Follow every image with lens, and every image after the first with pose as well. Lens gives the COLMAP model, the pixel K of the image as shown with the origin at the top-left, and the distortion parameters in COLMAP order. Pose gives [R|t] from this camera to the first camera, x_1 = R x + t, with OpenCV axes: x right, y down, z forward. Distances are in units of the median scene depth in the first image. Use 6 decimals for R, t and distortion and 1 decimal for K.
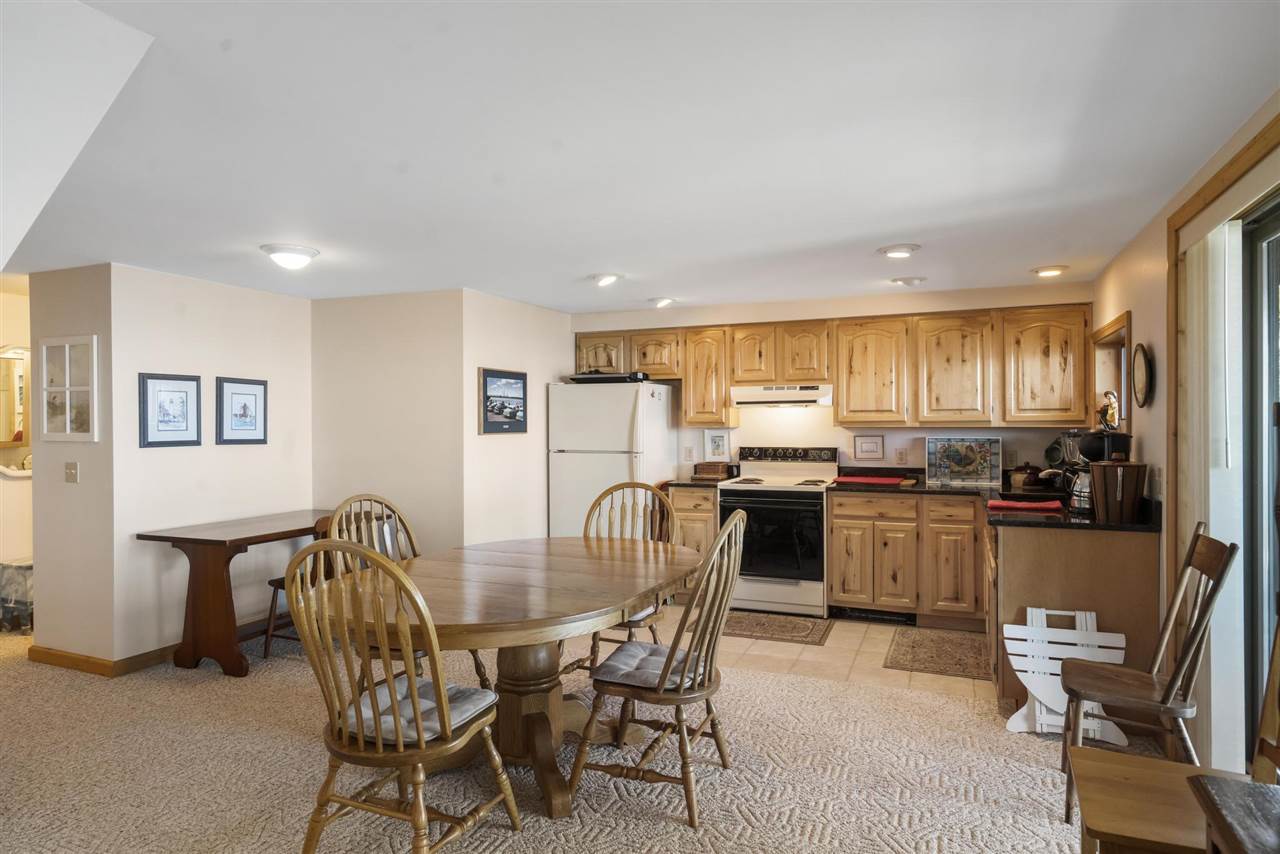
lens RADIAL K [[743.6, 0, 637.0], [0, 743.6, 428.7], [0, 0, 1]] dist [0.005128, -0.000362]
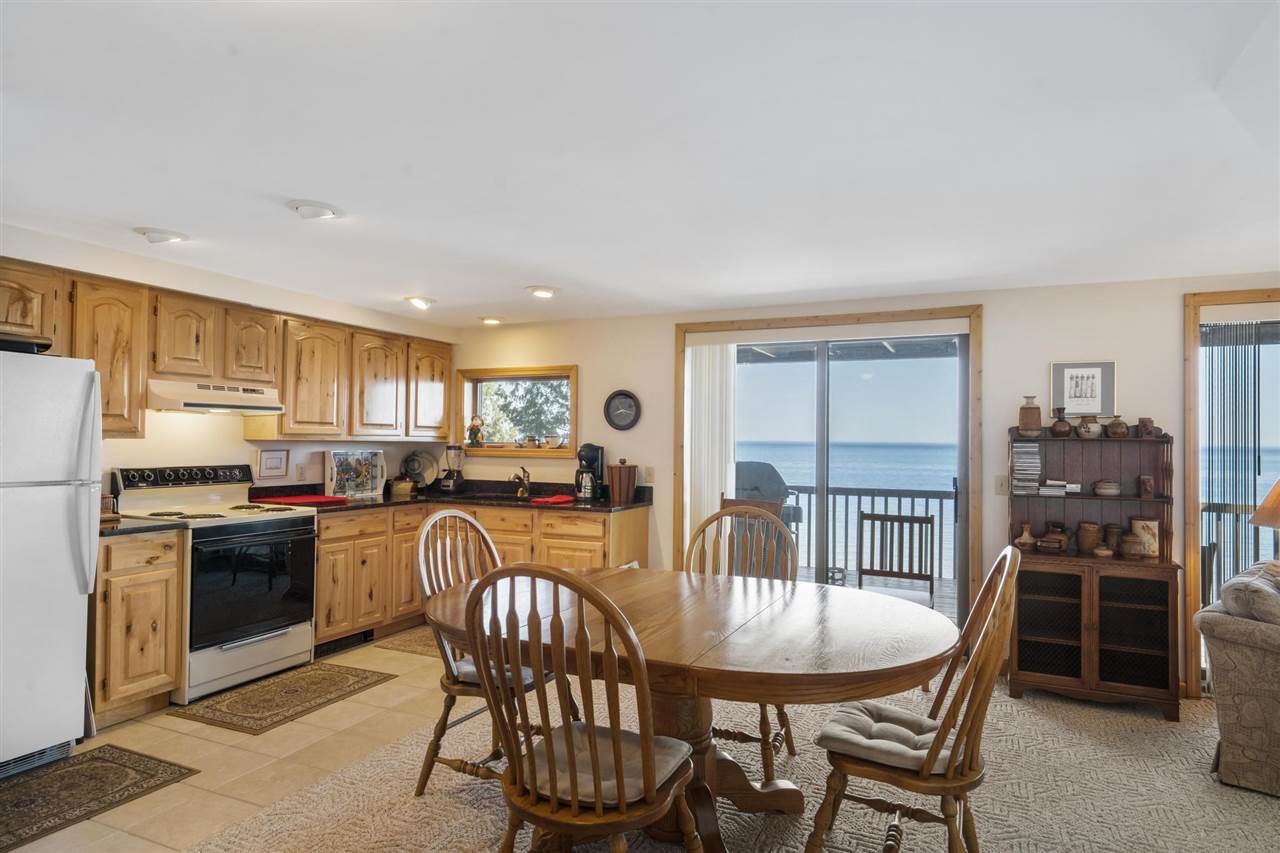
lens RADIAL K [[743.6, 0, 636.7], [0, 743.6, 430.0], [0, 0, 1]] dist [0.005128, -0.000362]
pose [[0.019091, 0.020327, 0.999611, -0.590068], [-0.007087, 0.999771, -0.020195, 0.000615], [-0.999793, -0.006699, 0.019231, 0.593603]]
